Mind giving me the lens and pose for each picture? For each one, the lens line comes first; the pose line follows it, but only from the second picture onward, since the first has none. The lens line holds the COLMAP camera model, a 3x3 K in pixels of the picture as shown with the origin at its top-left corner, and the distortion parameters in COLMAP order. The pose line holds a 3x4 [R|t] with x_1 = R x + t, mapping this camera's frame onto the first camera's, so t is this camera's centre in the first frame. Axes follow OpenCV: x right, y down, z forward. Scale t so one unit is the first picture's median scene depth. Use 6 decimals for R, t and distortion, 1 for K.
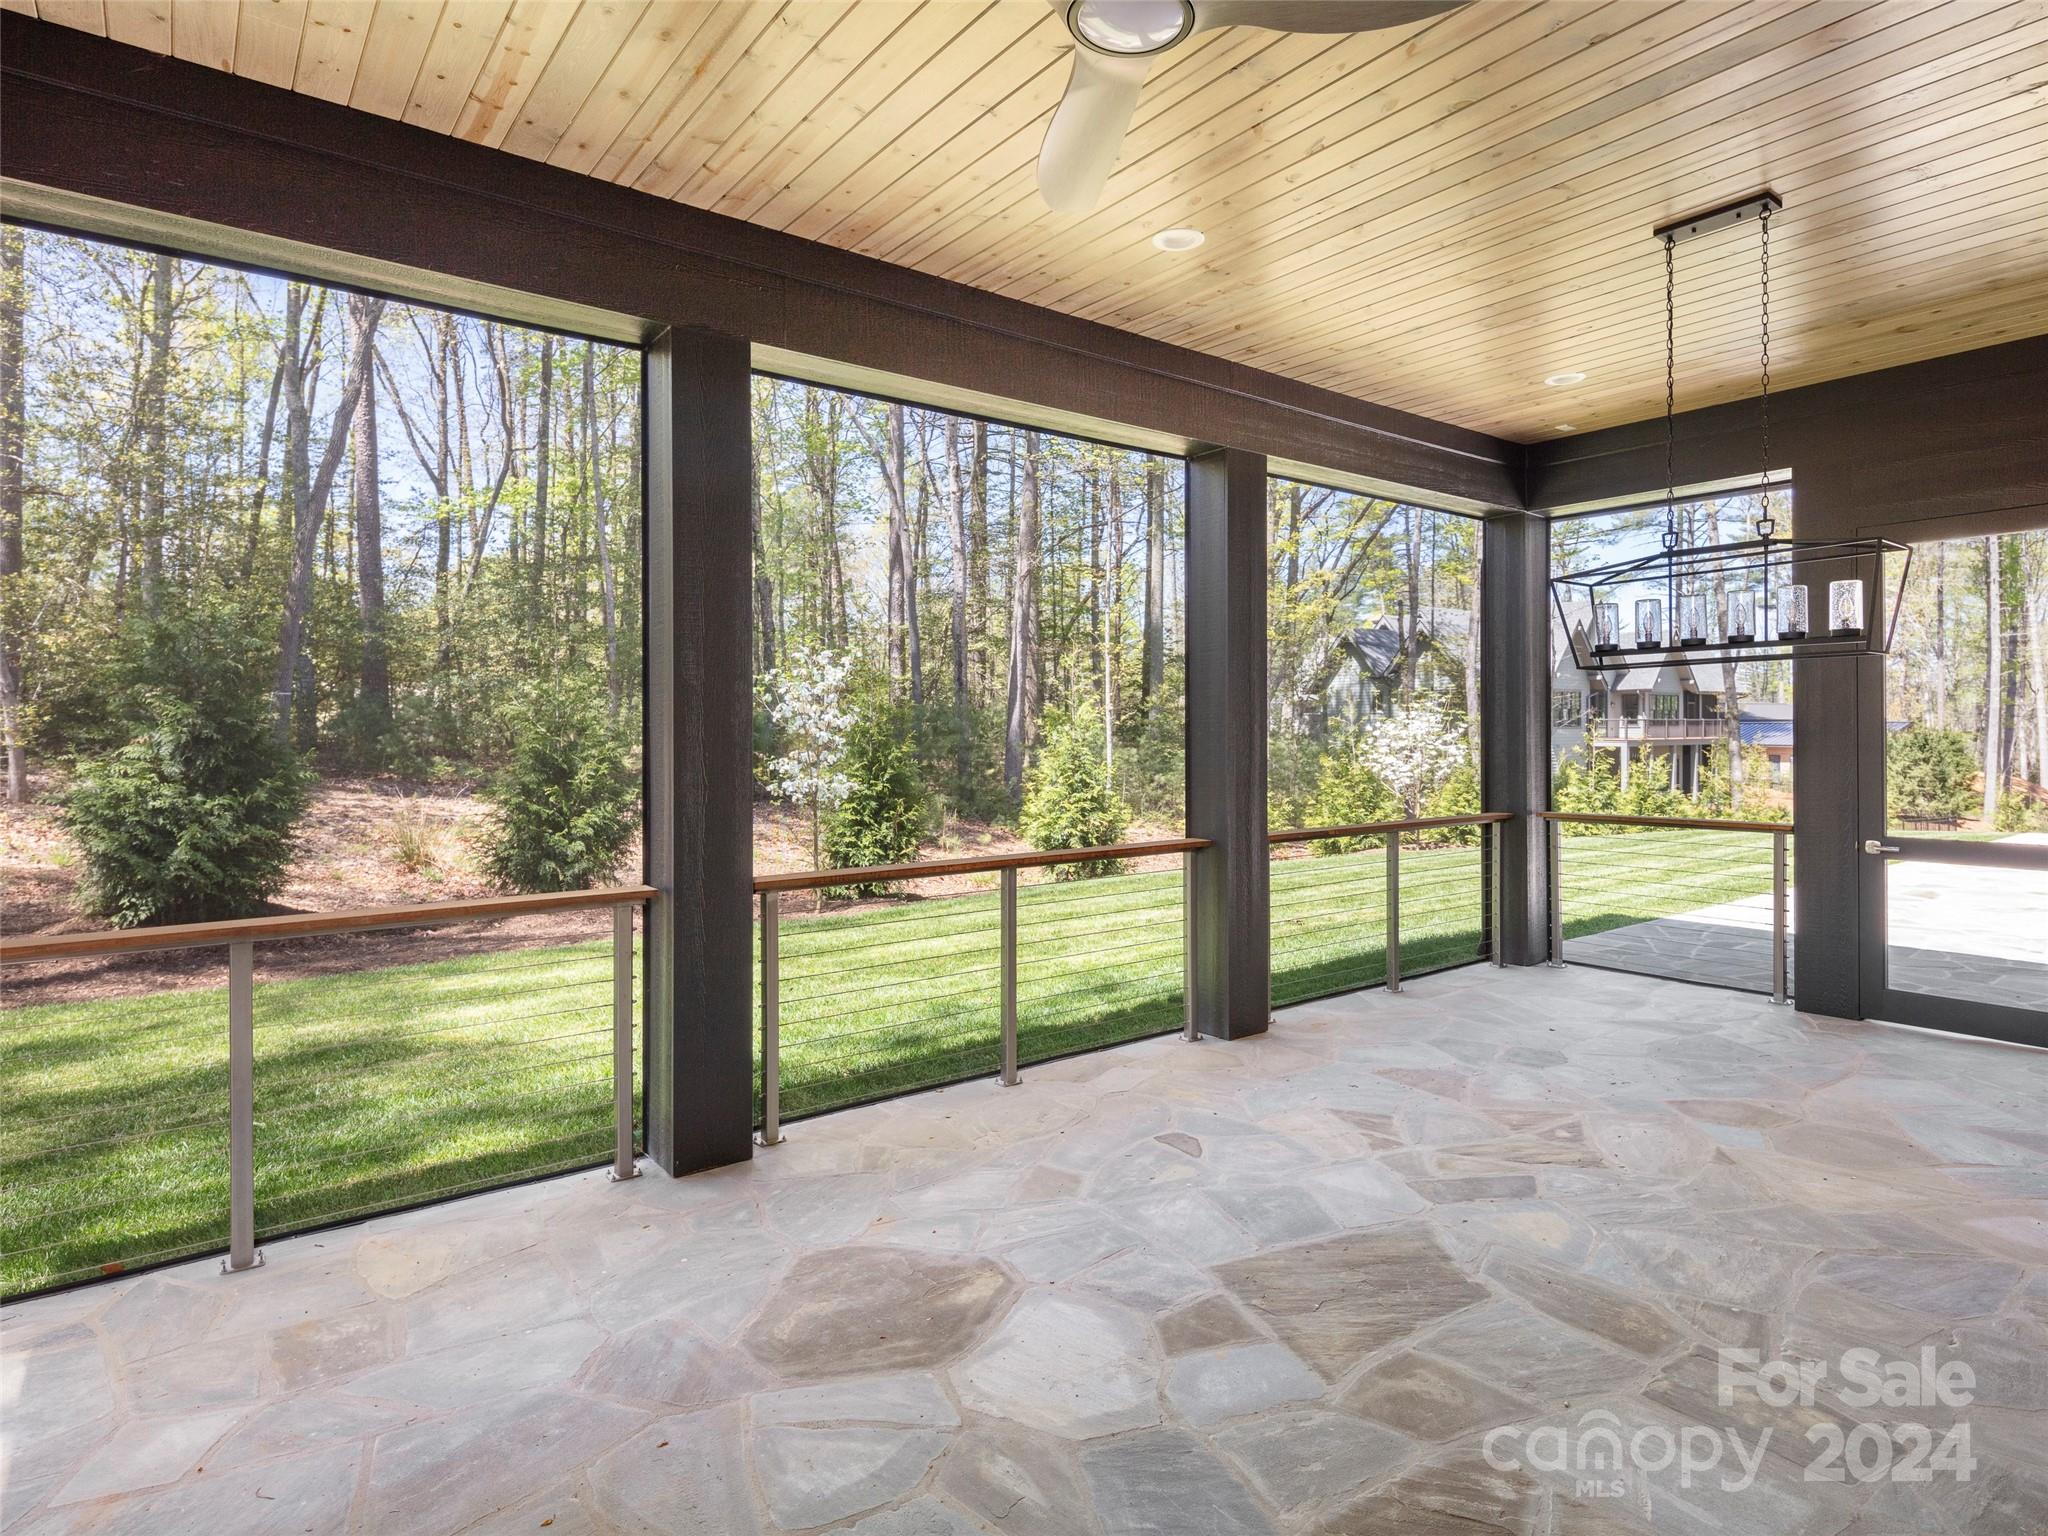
lens RADIAL K [[1128.4, 0, 1063.0], [0, 1128.4, 740.1], [0, 0, 1]] dist [0.007009, -0.005552]
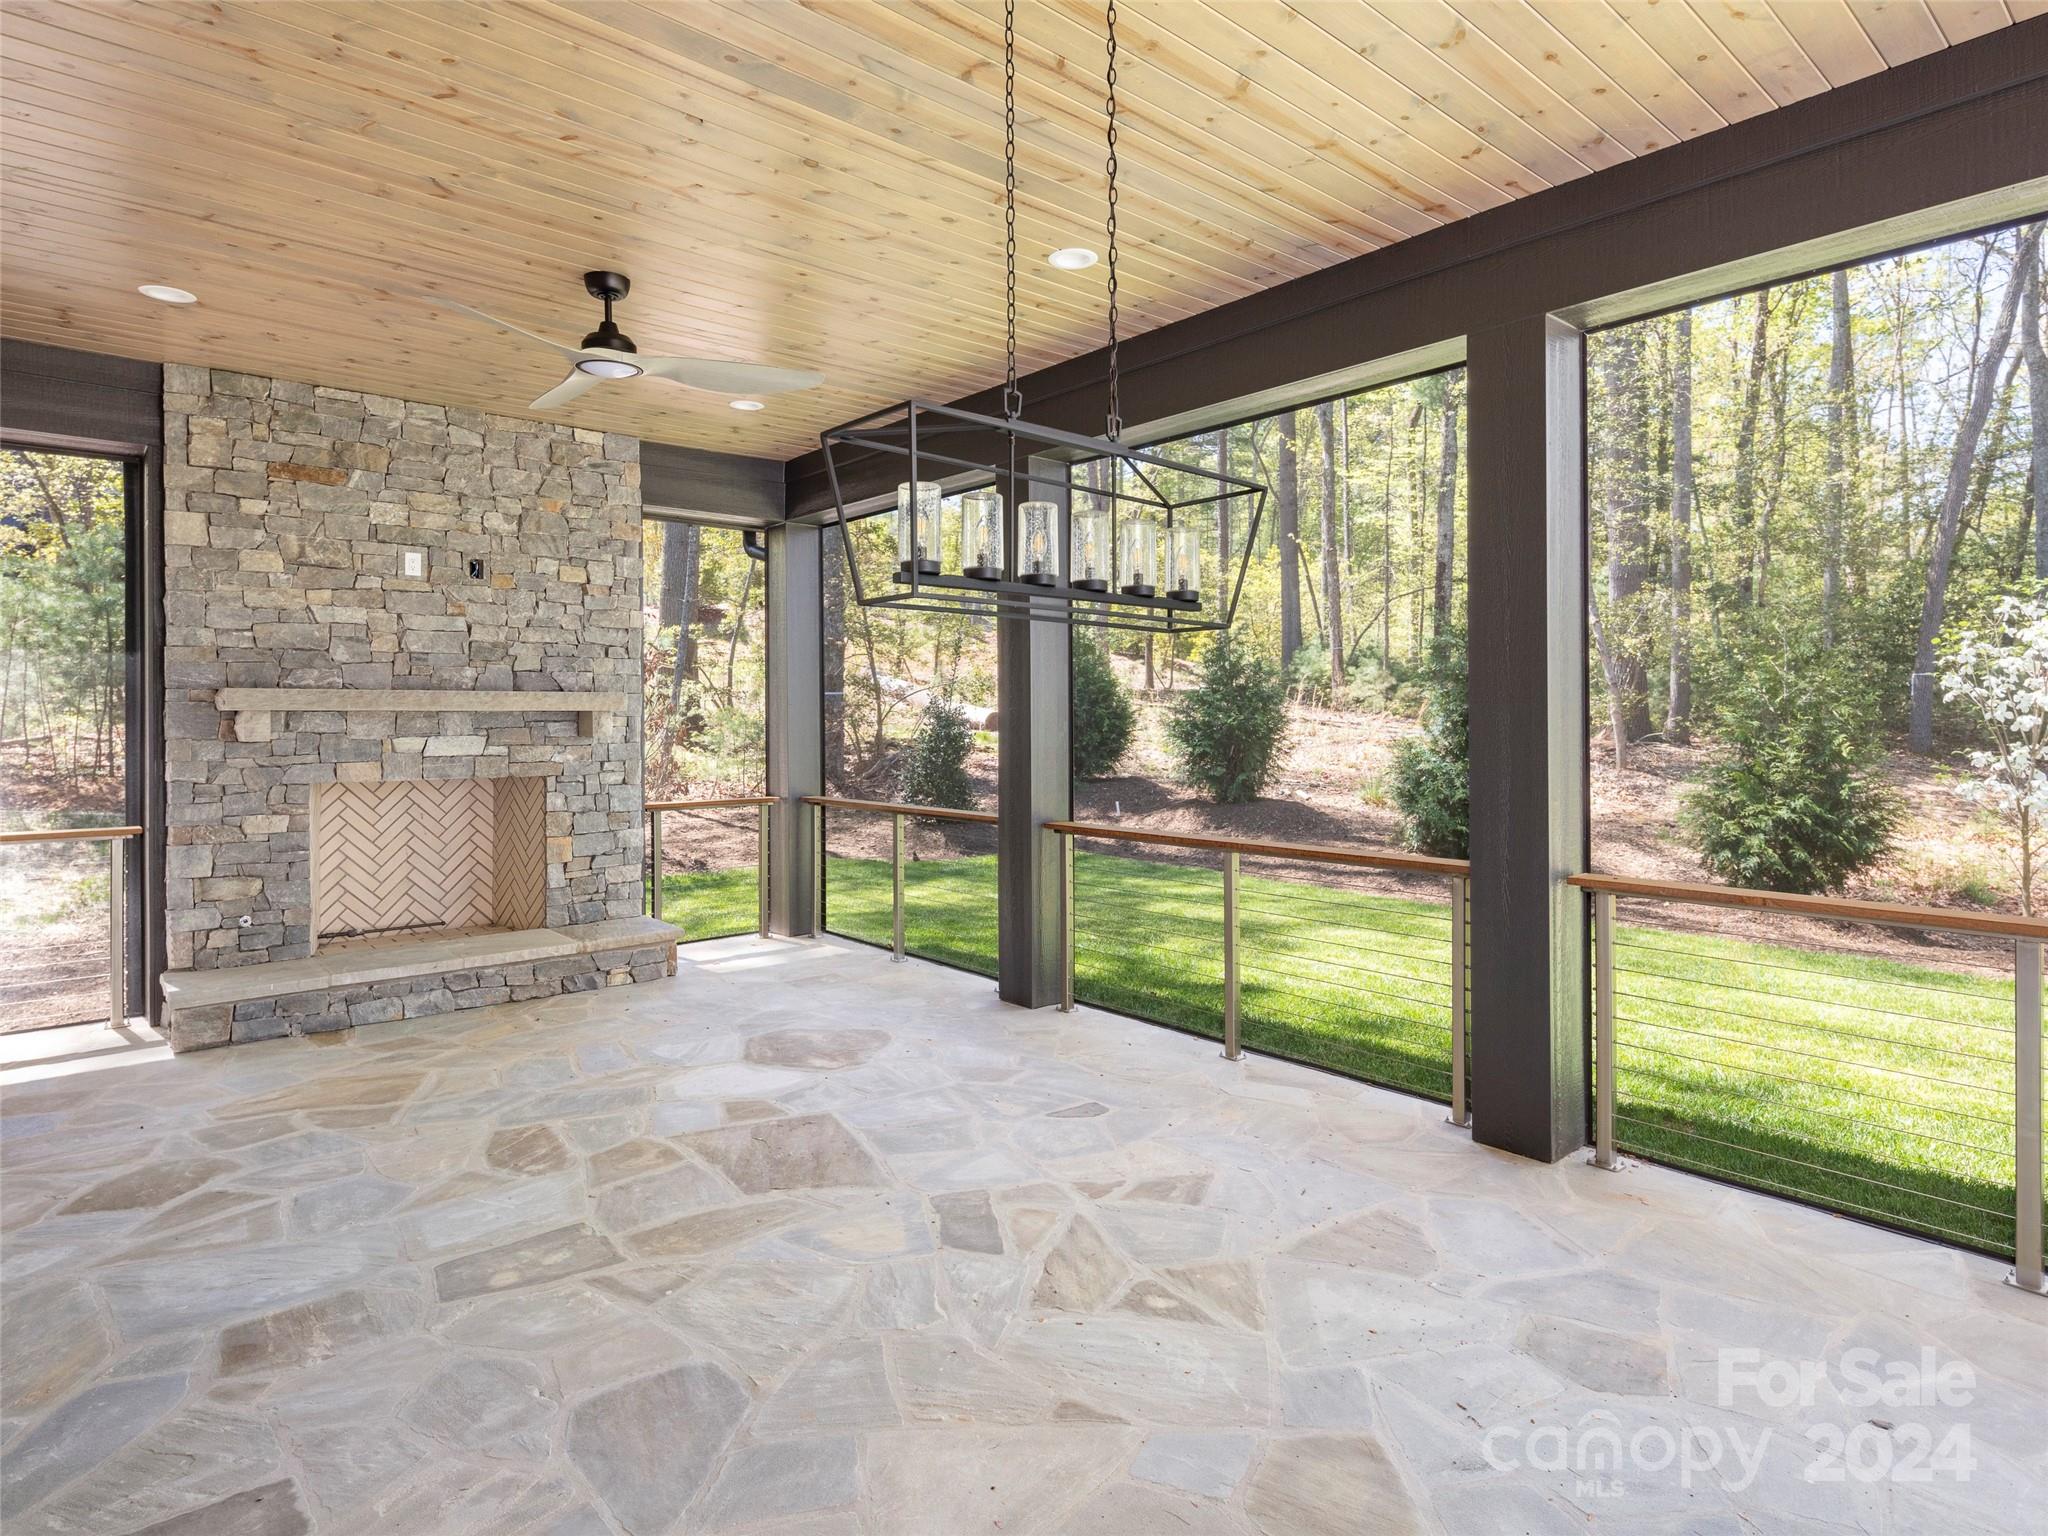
lens RADIAL K [[1128.4, 0, 1044.6], [0, 1128.4, 703.4], [0, 0, 1]] dist [0.007009, -0.005552]
pose [[0.053256, -0.008998, -0.998540, 1.287736], [-0.007069, 0.999931, -0.009388, -0.013597], [0.998556, 0.007559, 0.053189, 1.010478]]
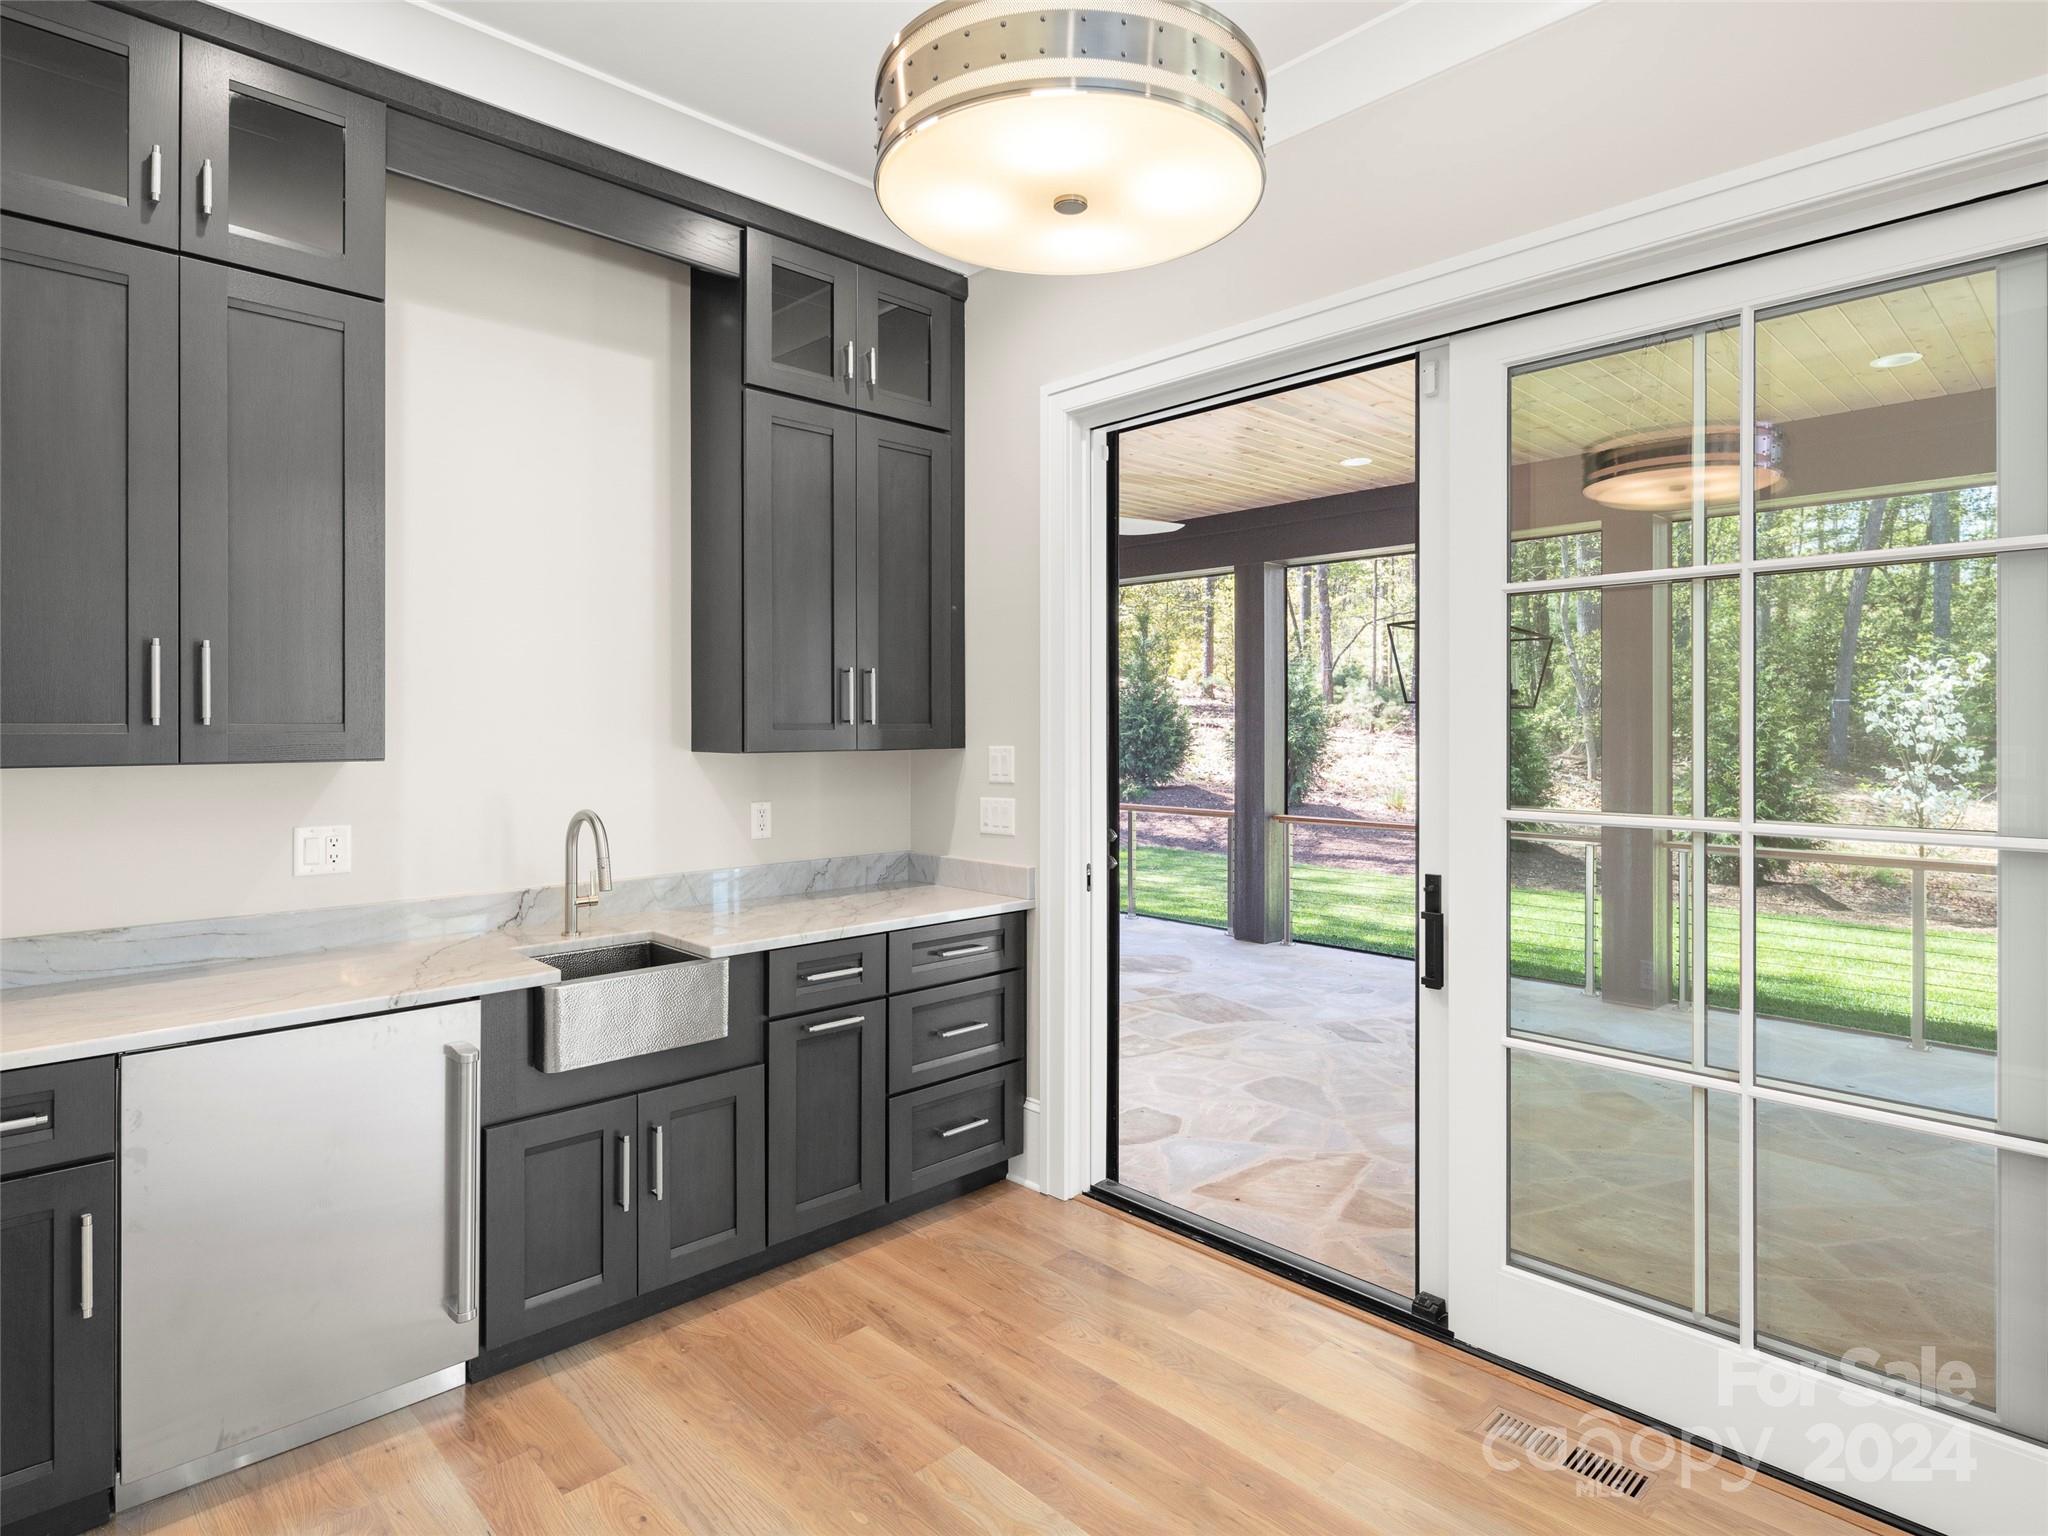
lens RADIAL K [[1128.4, 0, 1044.8], [0, 1128.4, 719.3], [0, 0, 1]] dist [0.007009, -0.005552]
pose [[0.106088, -0.002282, -0.994354, 1.941955], [-0.013262, 0.999905, -0.003709, -0.042199], [0.994268, 0.013581, 0.106048, 0.386214]]
